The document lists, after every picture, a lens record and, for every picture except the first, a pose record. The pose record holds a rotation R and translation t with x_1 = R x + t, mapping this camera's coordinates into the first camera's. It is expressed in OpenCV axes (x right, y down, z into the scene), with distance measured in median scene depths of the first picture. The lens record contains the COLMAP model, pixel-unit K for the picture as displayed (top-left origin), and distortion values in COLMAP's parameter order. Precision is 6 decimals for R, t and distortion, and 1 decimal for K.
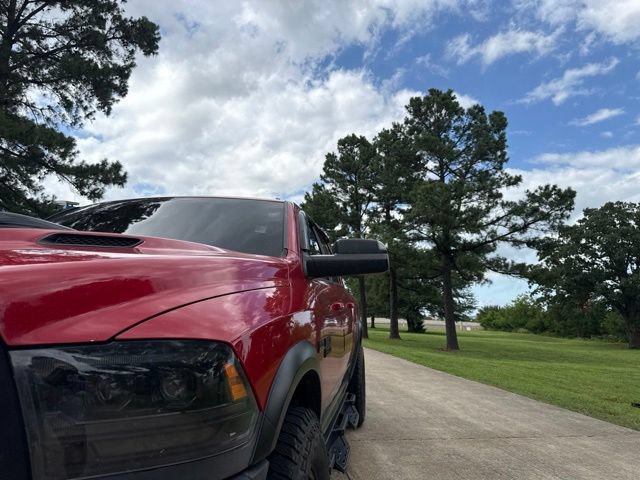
lens RADIAL K [[450.5, 0, 322.4], [0, 450.5, 241.2], [0, 0, 1]] dist [0.050648, -0.069553]
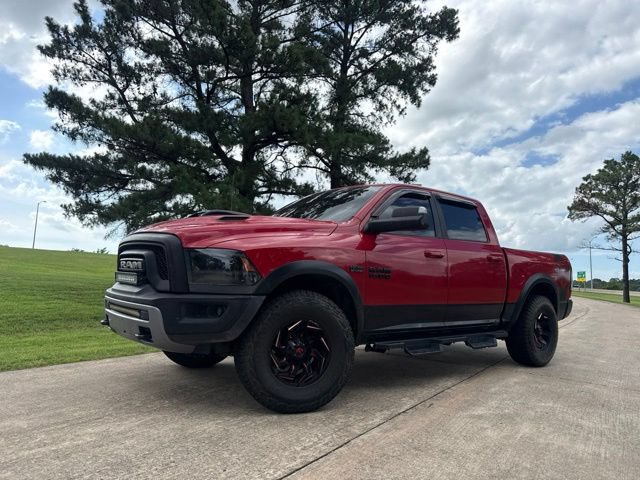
lens RADIAL K [[455.5, 0, 315.4], [0, 455.5, 240.0], [0, 0, 1]] dist [0.021328, -0.028049]
pose [[0.731255, -0.030027, -0.681443, 0.082322], [0.069805, 0.997080, 0.030973, 0.003236], [0.678523, -0.070217, 0.731215, -0.033987]]
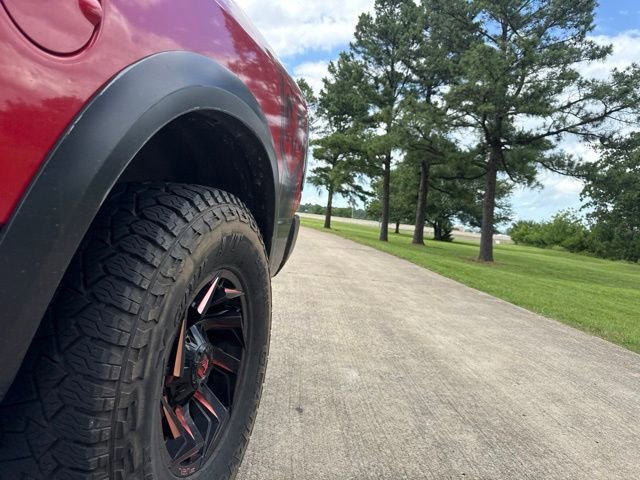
lens RADIAL K [[447.6, 0, 311.4], [0, 447.6, 251.8], [0, 0, 1]] dist [0.004674, -0.039627]
pose [[0.993360, 0.083622, -0.079020, 0.026617], [-0.062462, 0.968768, 0.239974, 0.037547], [0.096619, -0.233444, 0.967558, 0.147707]]
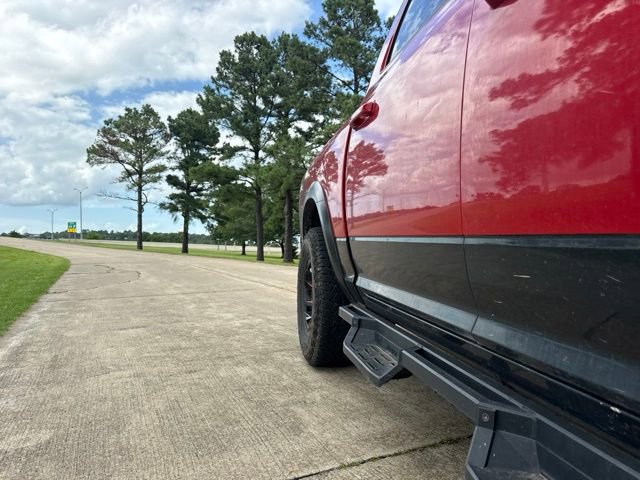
lens RADIAL K [[450.5, 0, 320.5], [0, 450.5, 242.1], [0, 0, 1]] dist [0.050648, -0.069553]
pose [[0.950777, 0.011201, 0.309673, -0.090727], [-0.059466, 0.987367, 0.146865, 0.031047], [-0.304116, -0.158052, 0.939432, 0.096134]]
